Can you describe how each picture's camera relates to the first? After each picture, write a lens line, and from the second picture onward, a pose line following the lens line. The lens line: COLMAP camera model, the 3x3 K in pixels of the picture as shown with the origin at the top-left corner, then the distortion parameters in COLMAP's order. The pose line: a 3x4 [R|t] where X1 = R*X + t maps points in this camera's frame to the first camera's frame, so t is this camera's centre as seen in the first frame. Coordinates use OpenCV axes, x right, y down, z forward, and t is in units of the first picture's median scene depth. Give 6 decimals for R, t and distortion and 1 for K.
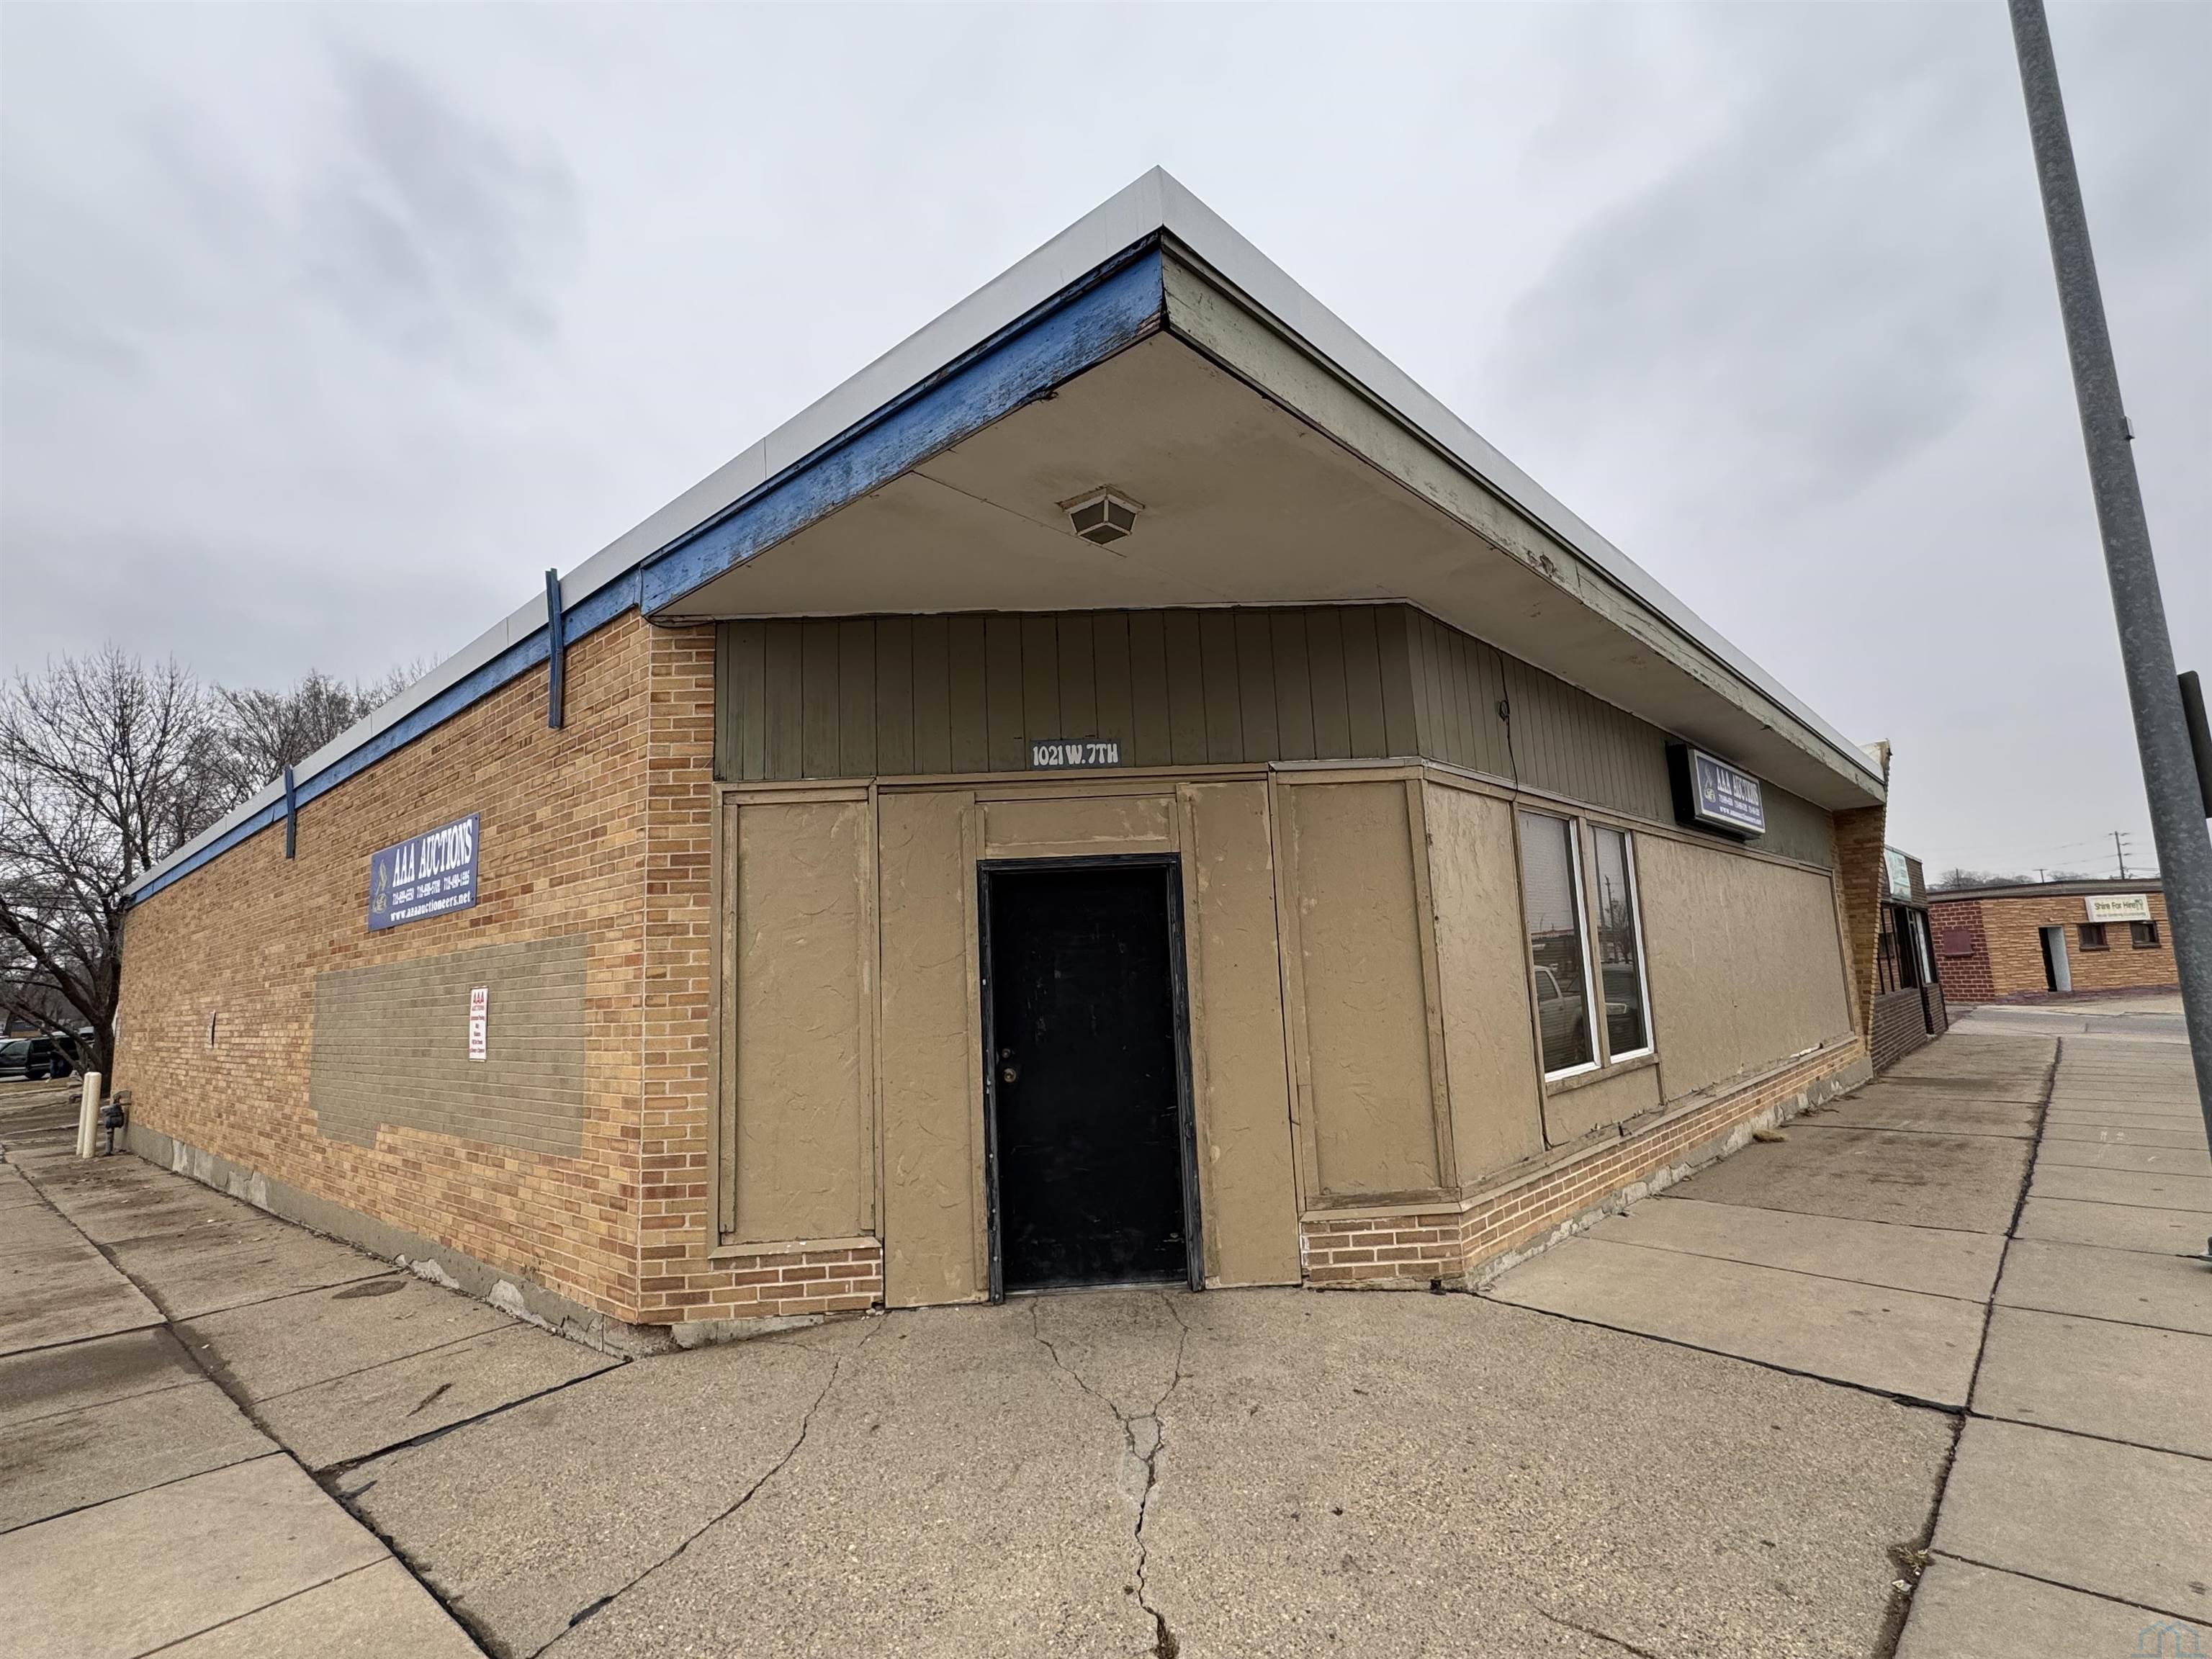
lens RADIAL K [[1075.9, 0, 1097.5], [0, 1075.9, 830.7], [0, 0, 1]] dist [-0.002702, -0.000499]
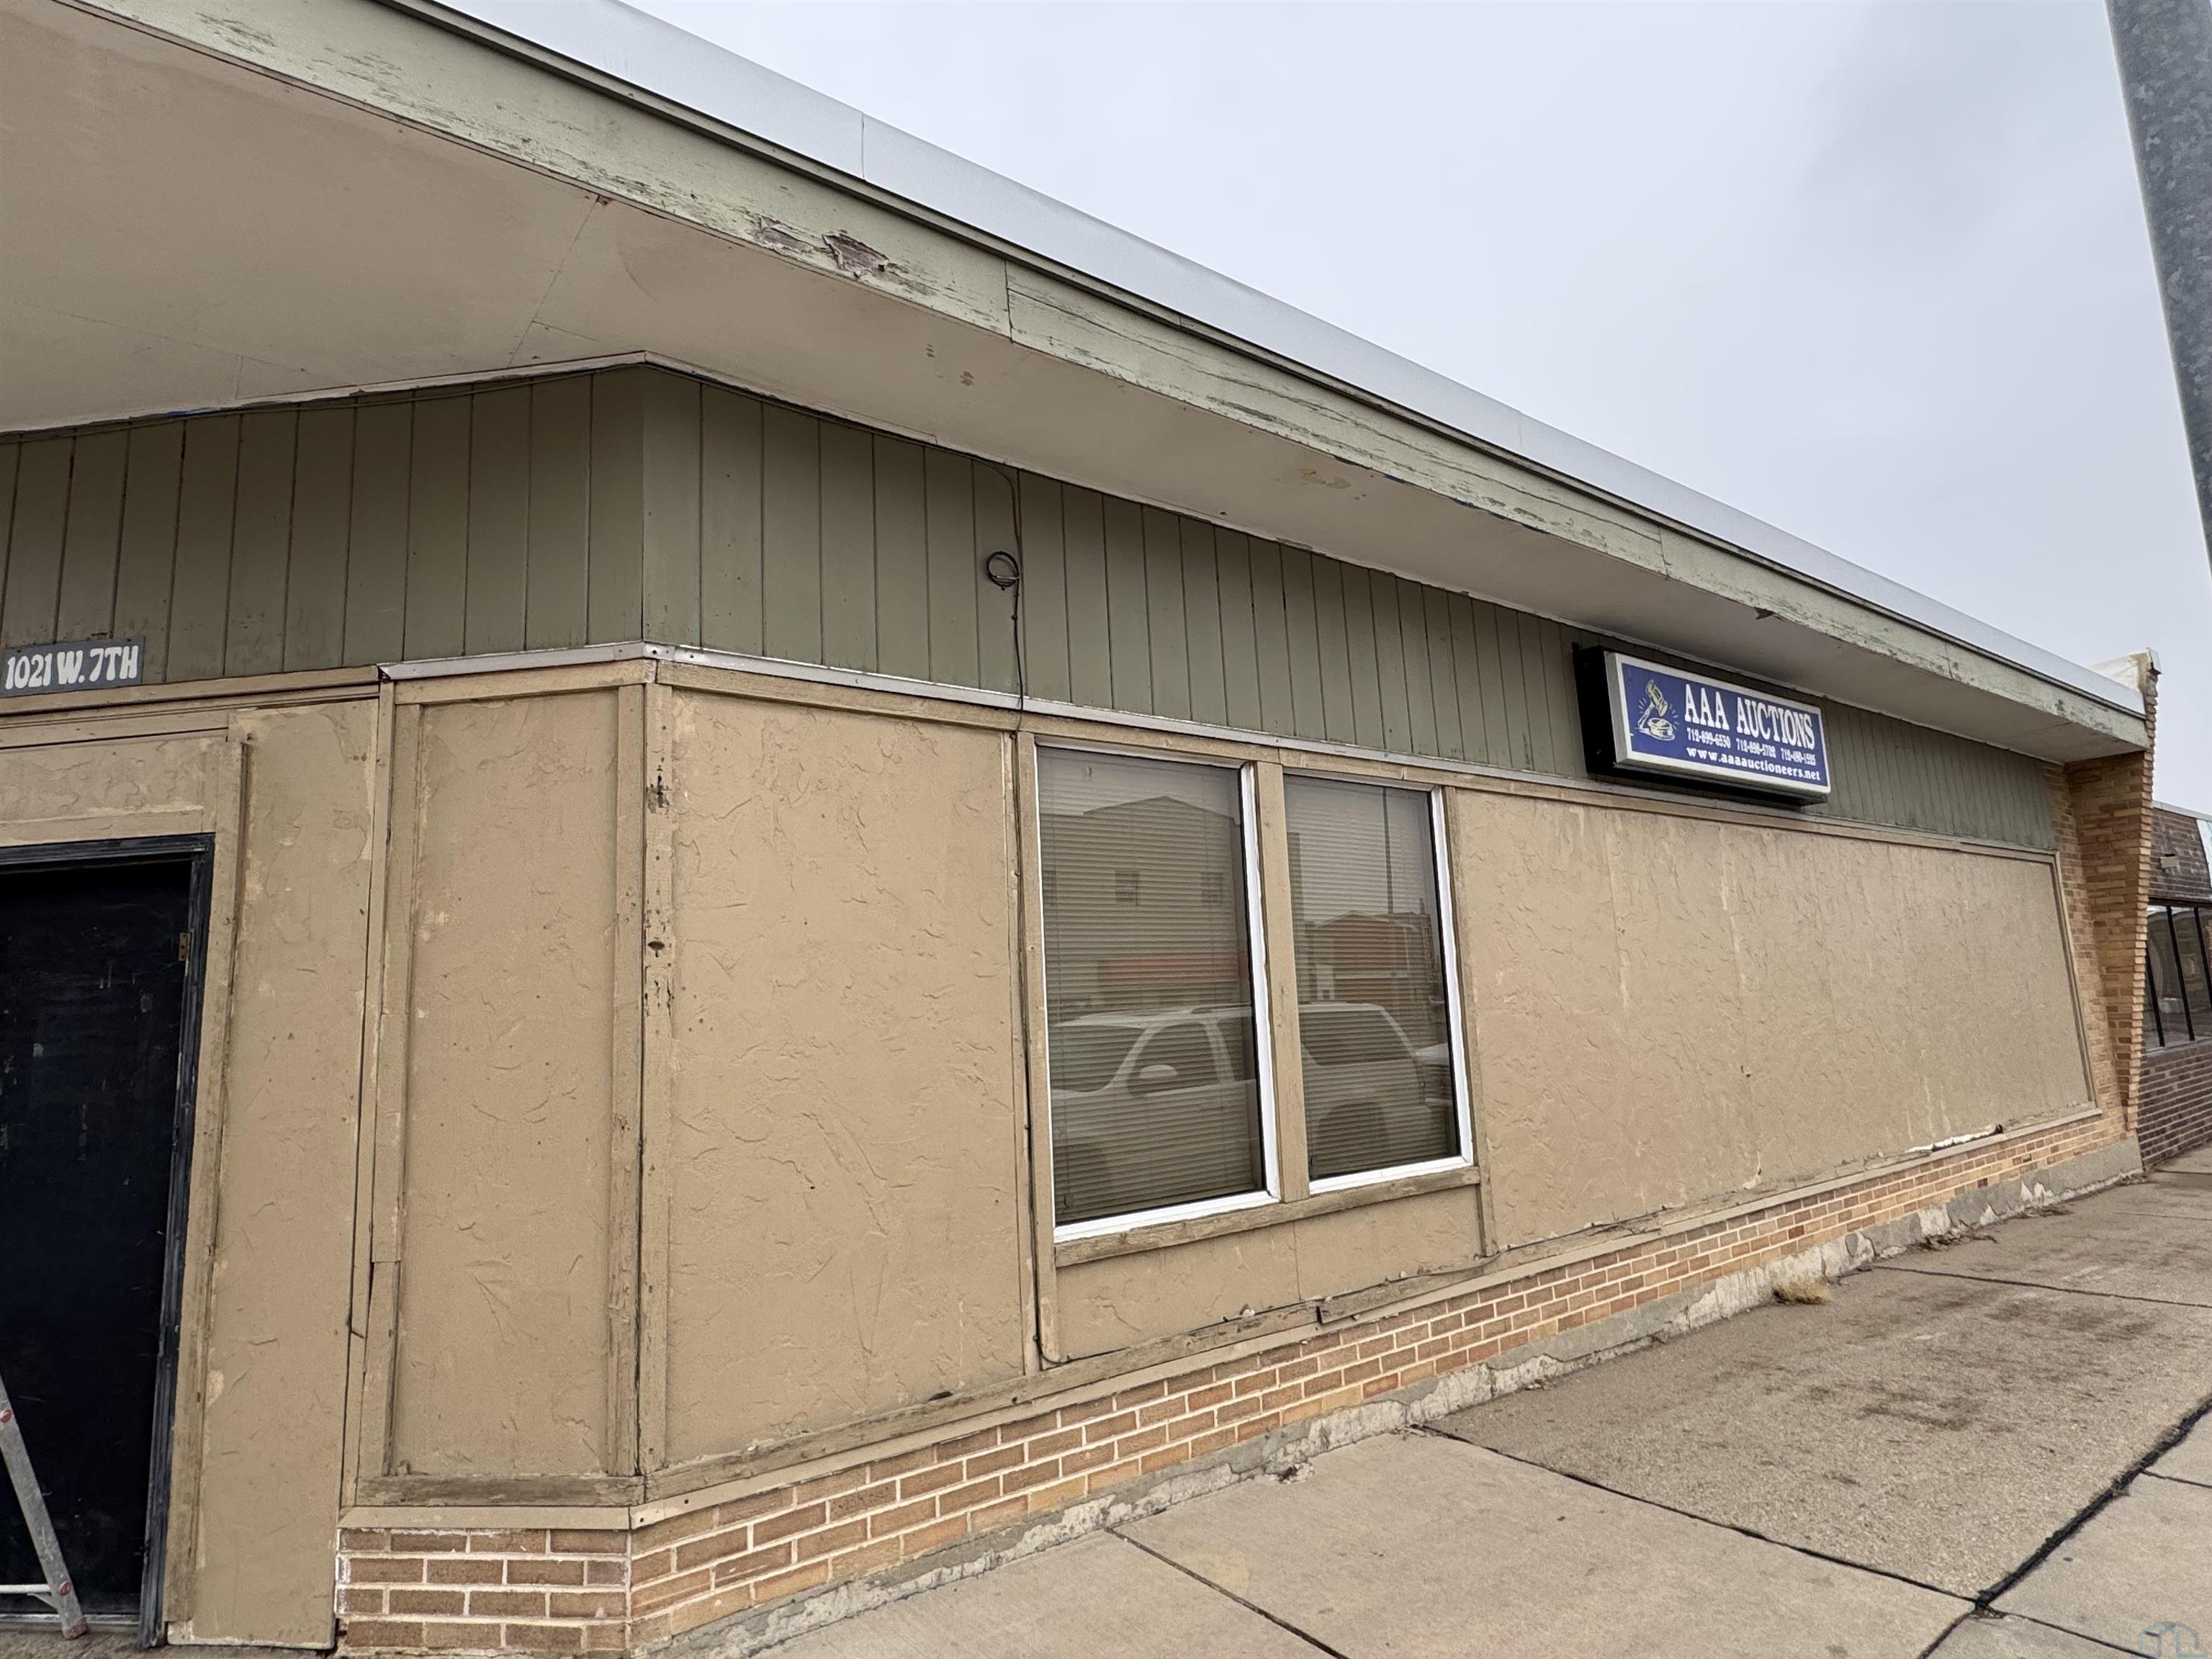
lens RADIAL K [[1225.3, 0, 1105.9], [0, 1225.3, 828.6], [0, 0, 1]] dist [-0.005218, 0.001790]
pose [[0.985364, -0.026382, -0.168412, 0.569167], [0.025321, 0.999644, -0.008445, 0.031373], [0.168575, 0.004057, 0.985680, 0.403240]]
